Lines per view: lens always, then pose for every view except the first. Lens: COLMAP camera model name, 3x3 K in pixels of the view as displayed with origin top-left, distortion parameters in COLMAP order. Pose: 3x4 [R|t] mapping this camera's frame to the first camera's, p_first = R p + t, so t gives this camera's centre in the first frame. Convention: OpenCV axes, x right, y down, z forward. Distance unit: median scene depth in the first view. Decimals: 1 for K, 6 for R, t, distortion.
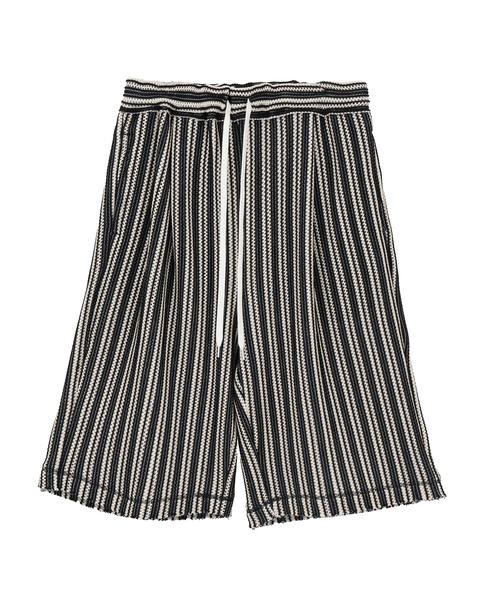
lens RADIAL K [[1037.9, 0, 243.5], [0, 1037.9, 300.0], [0, 0, 1]] dist [-0.006415, 0.009271]
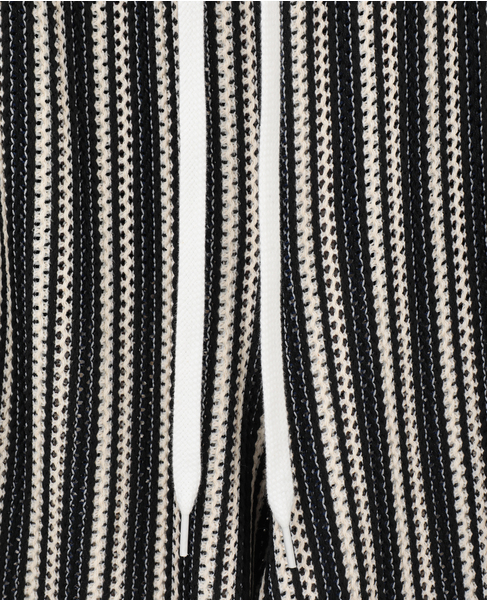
lens RADIAL K [[833.9, 0, 243.5], [0, 833.9, 300.0], [0, 0, 1]] dist [0.001962, 0.002108]
pose [[0.999760, -0.021174, 0.005641, -0.010541], [0.021199, 0.999766, -0.004260, -0.002416], [-0.005549, 0.004378, 0.999975, 0.808465]]
